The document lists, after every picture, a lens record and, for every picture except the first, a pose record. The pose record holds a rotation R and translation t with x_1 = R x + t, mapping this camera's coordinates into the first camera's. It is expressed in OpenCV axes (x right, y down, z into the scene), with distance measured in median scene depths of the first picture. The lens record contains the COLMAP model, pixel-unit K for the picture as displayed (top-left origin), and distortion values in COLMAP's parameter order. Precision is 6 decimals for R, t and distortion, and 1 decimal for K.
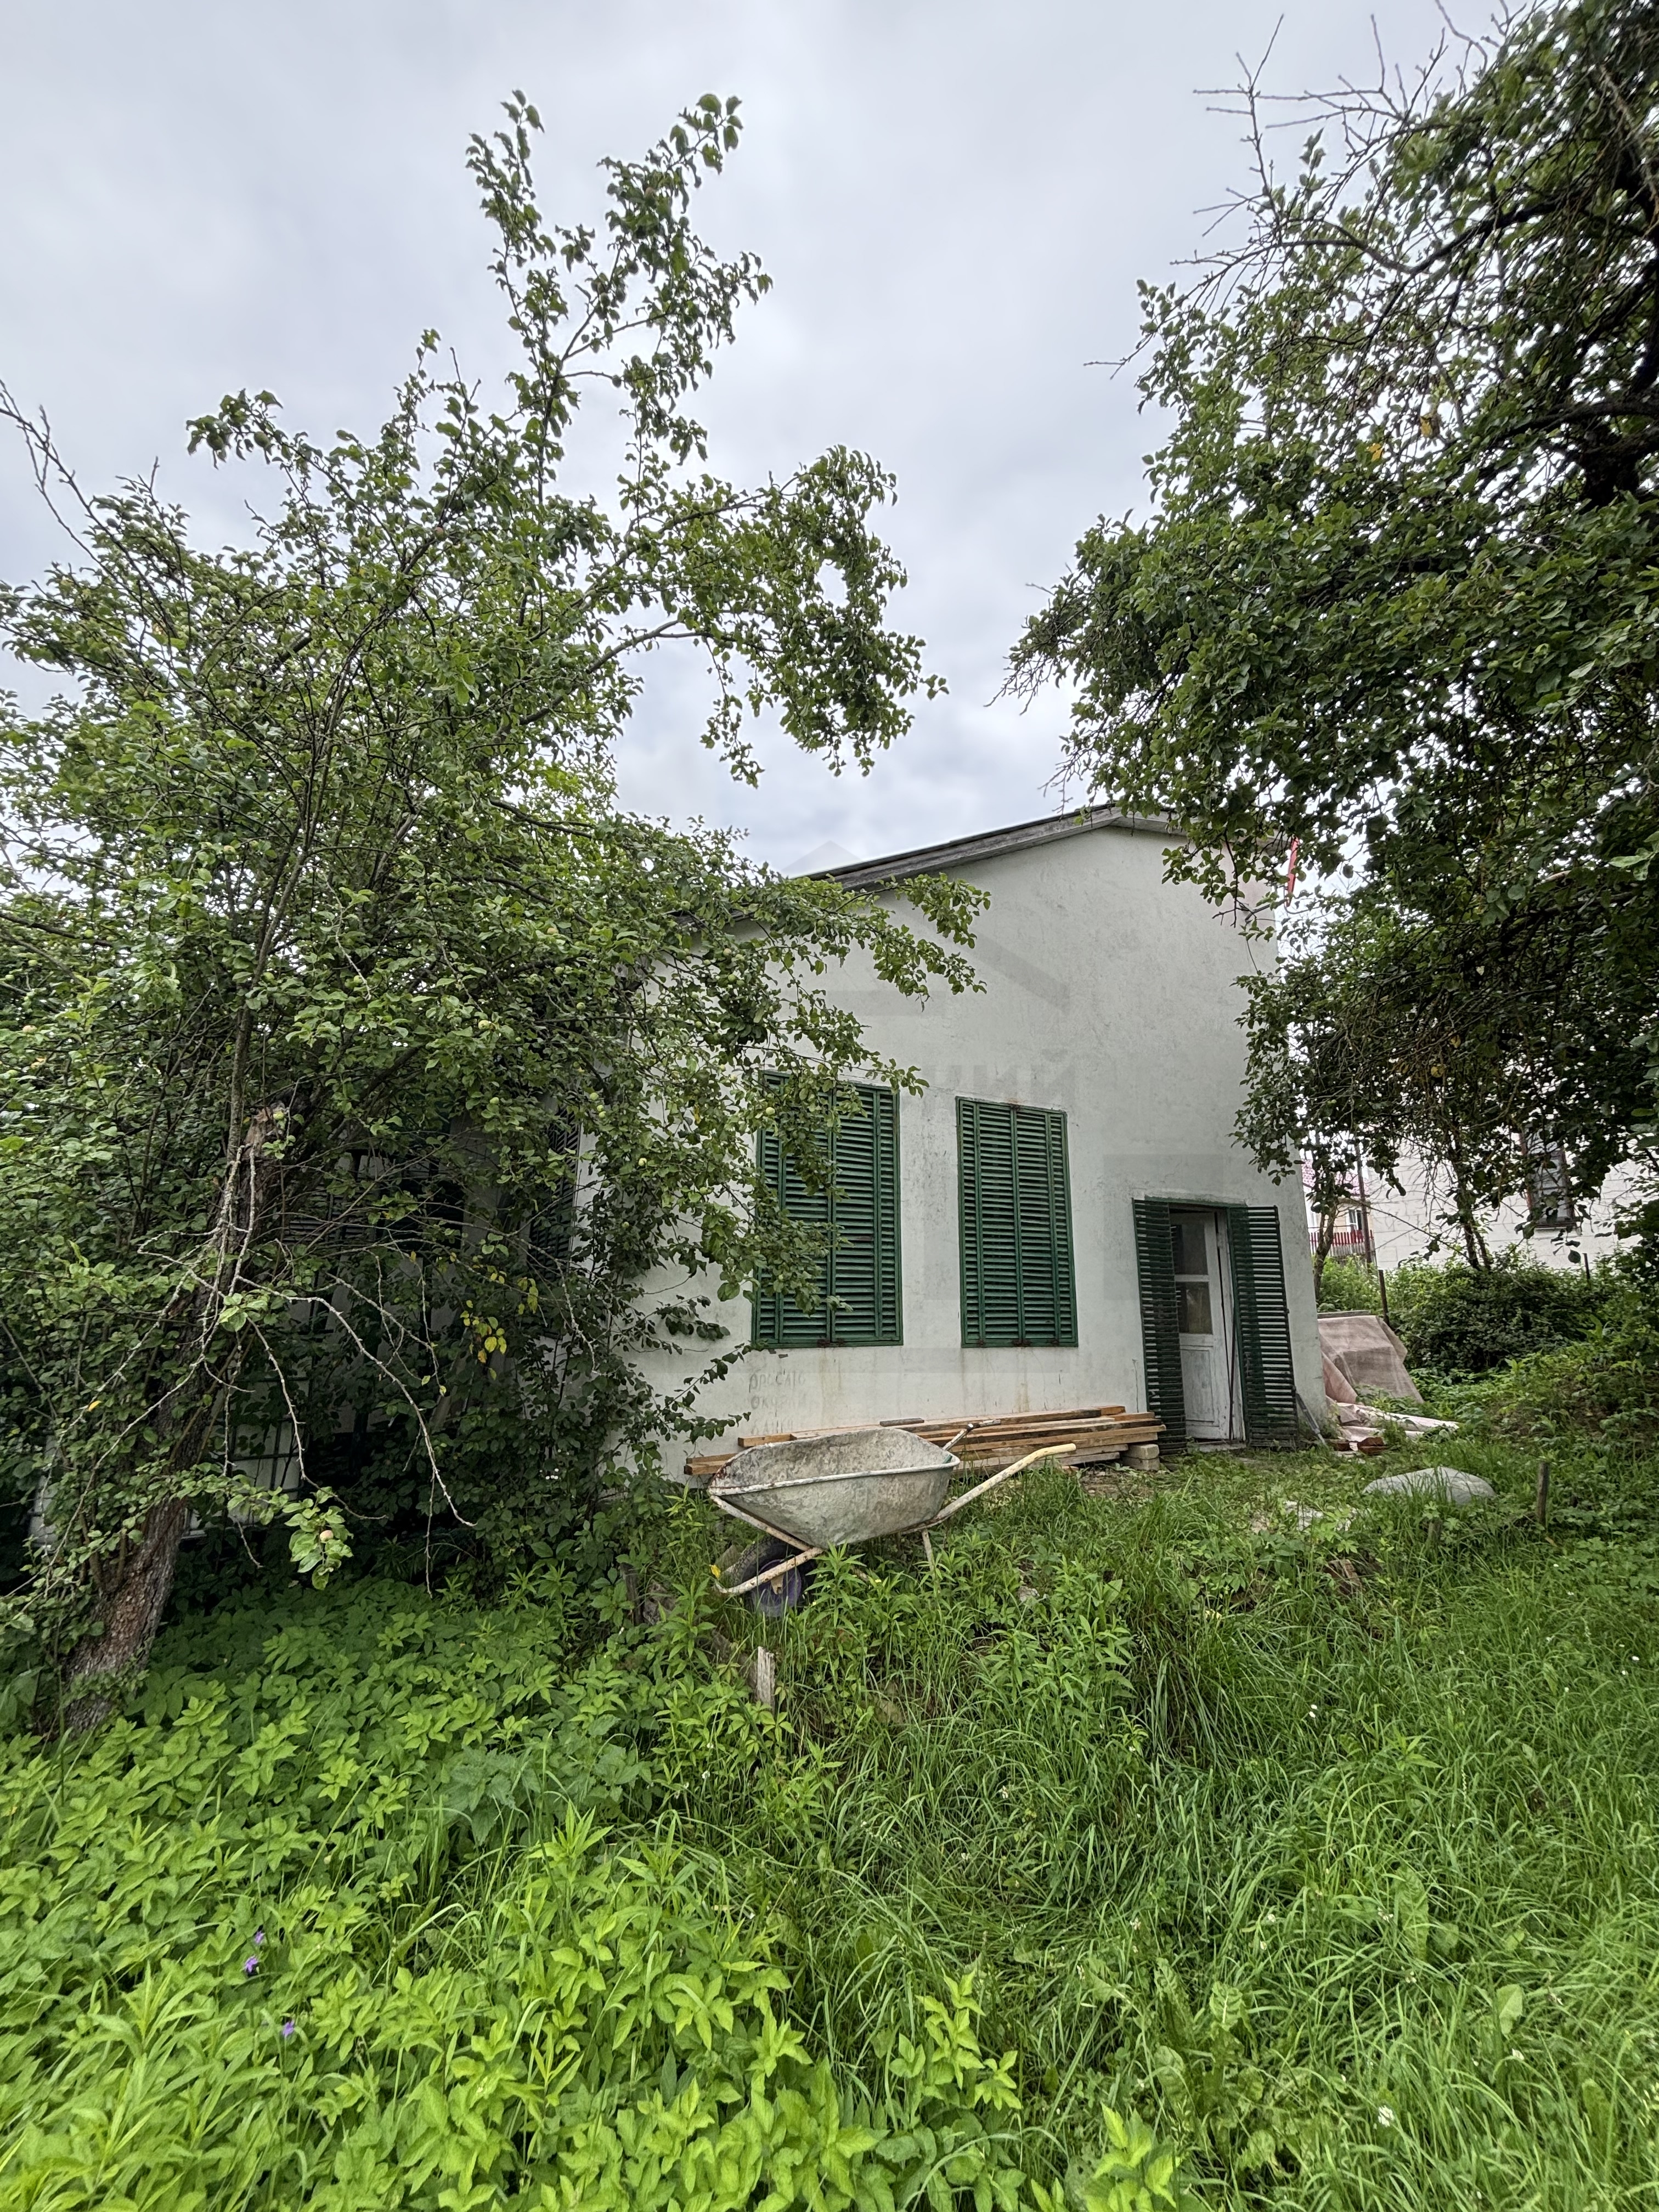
lens RADIAL K [[891.5, 0, 831.0], [0, 891.5, 1110.0], [0, 0, 1]] dist [0.003363, -0.000876]
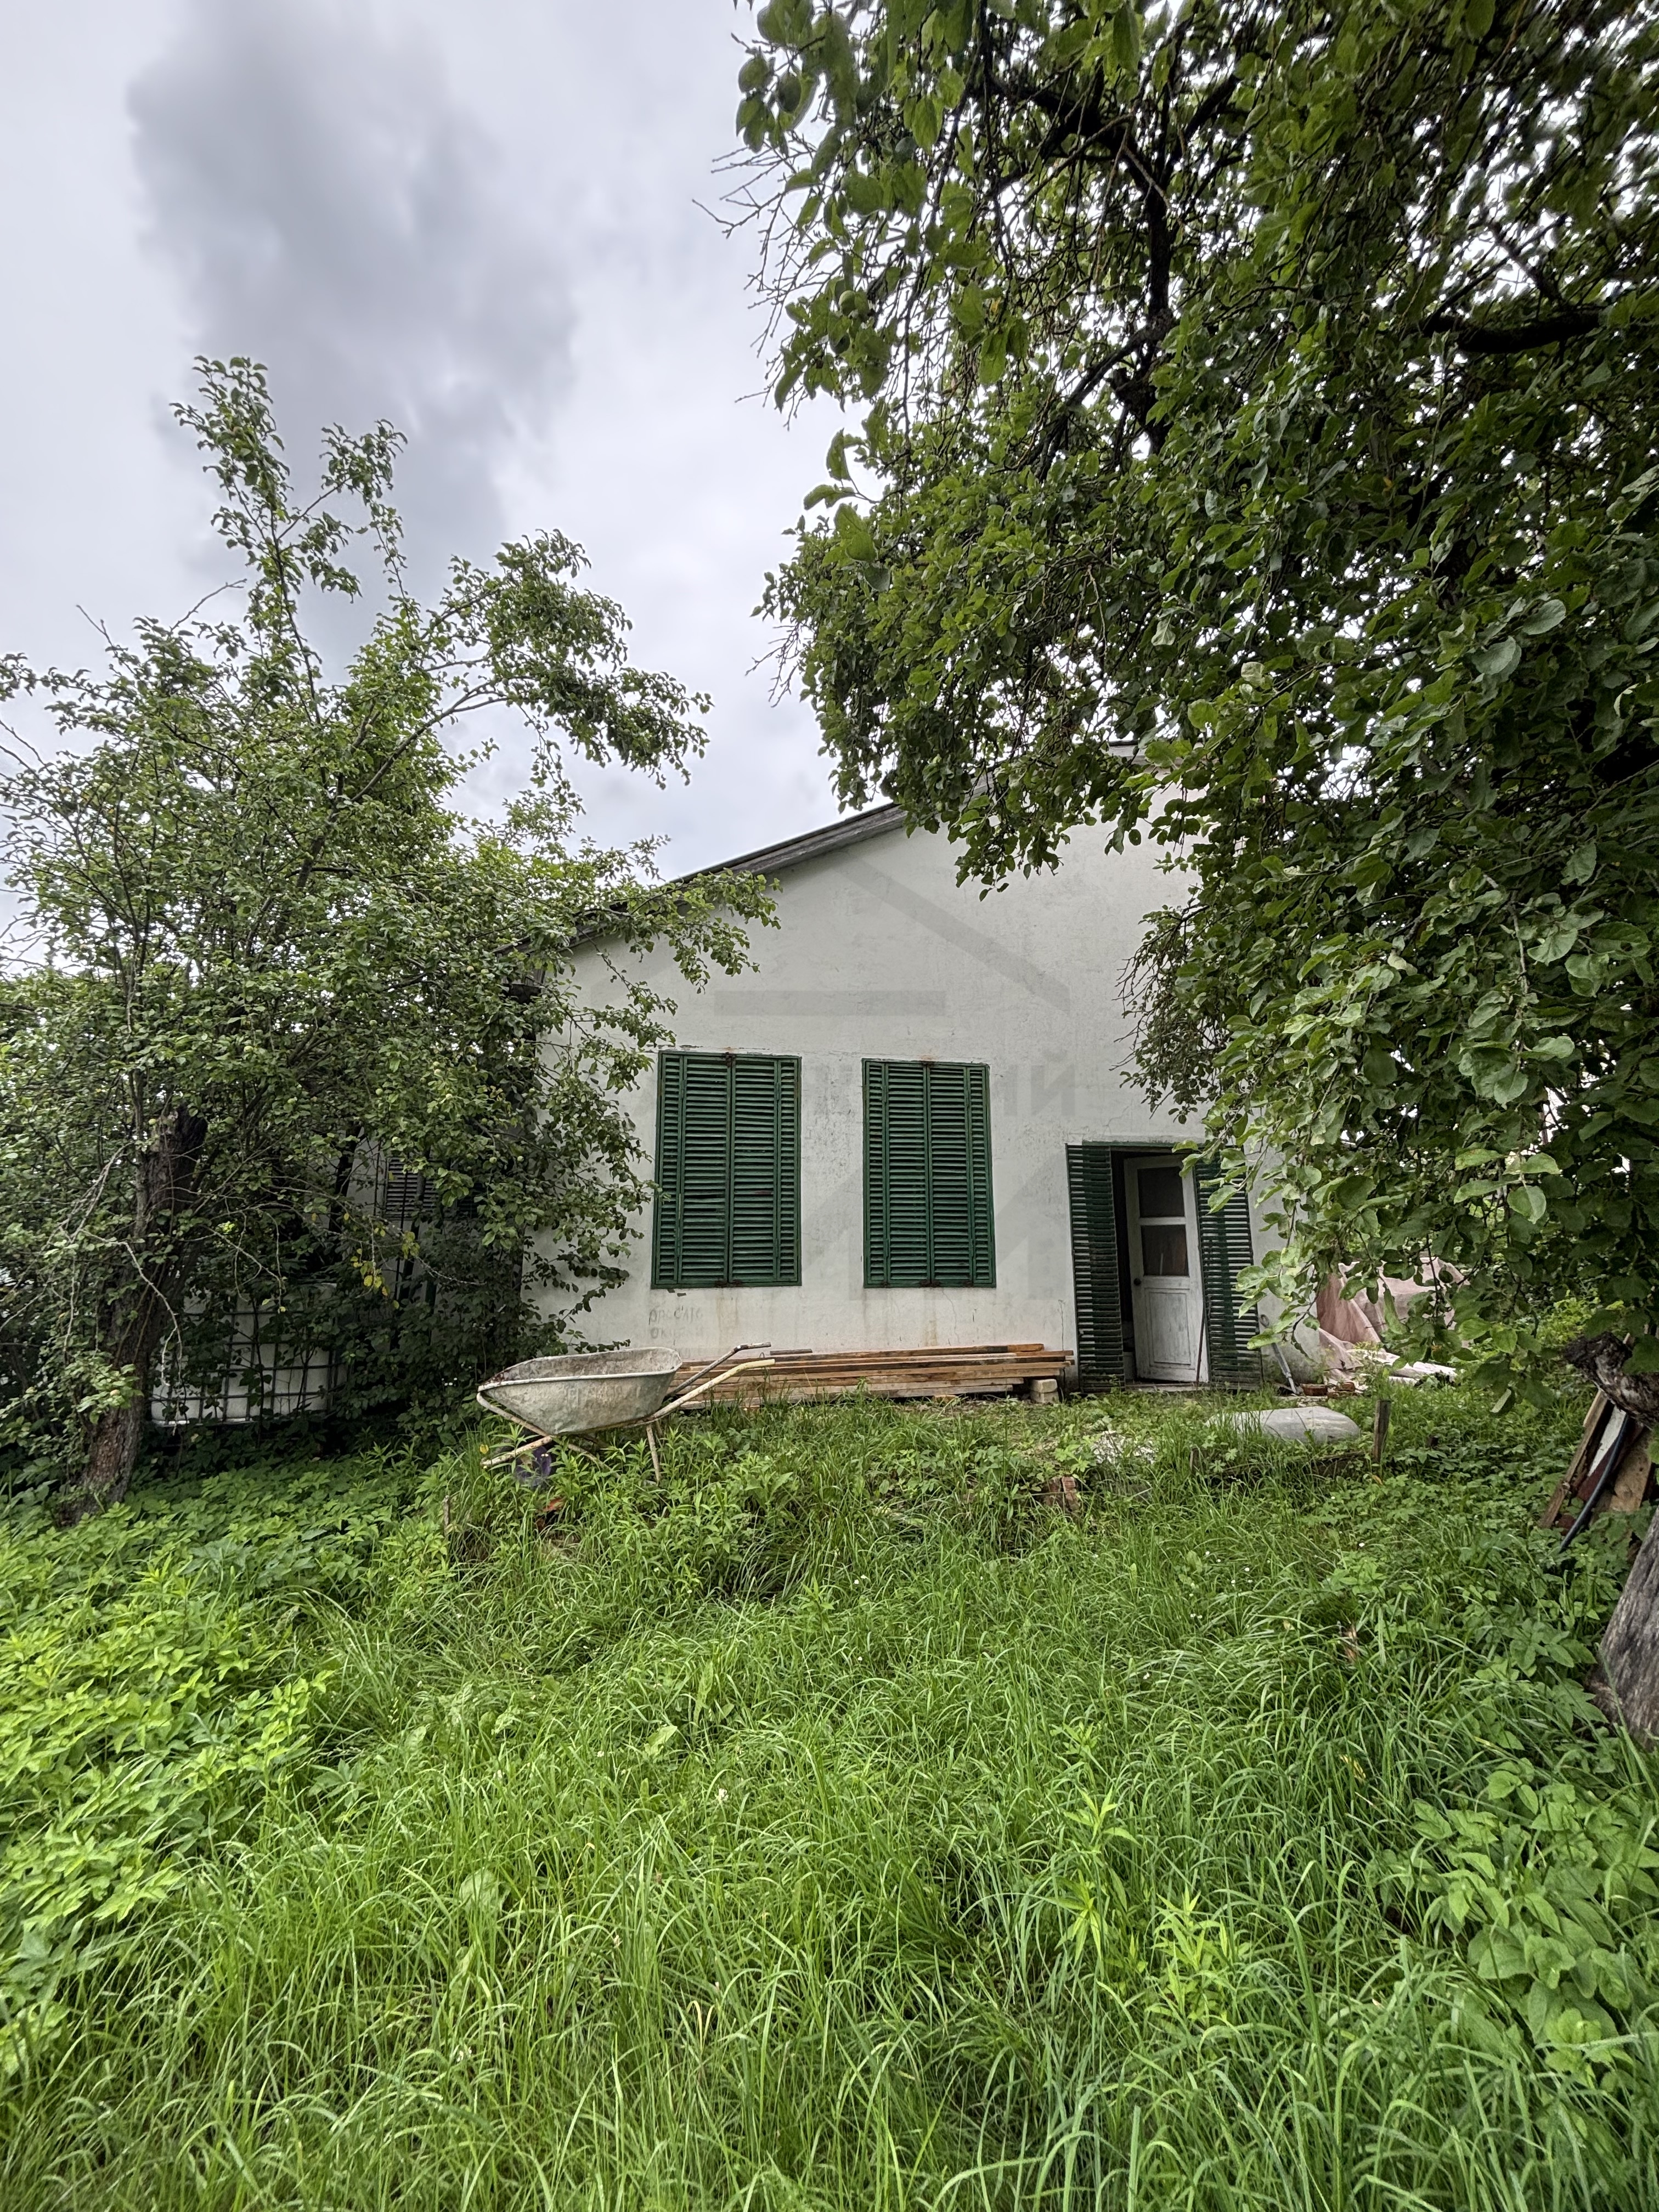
lens RADIAL K [[891.5, 0, 823.8], [0, 891.5, 1103.7], [0, 0, 1]] dist [0.003363, -0.000876]
pose [[0.968453, -0.055030, -0.243044, 0.376806], [0.065053, 0.997323, 0.033404, 0.000523], [0.240555, -0.048161, 0.969440, -0.064078]]
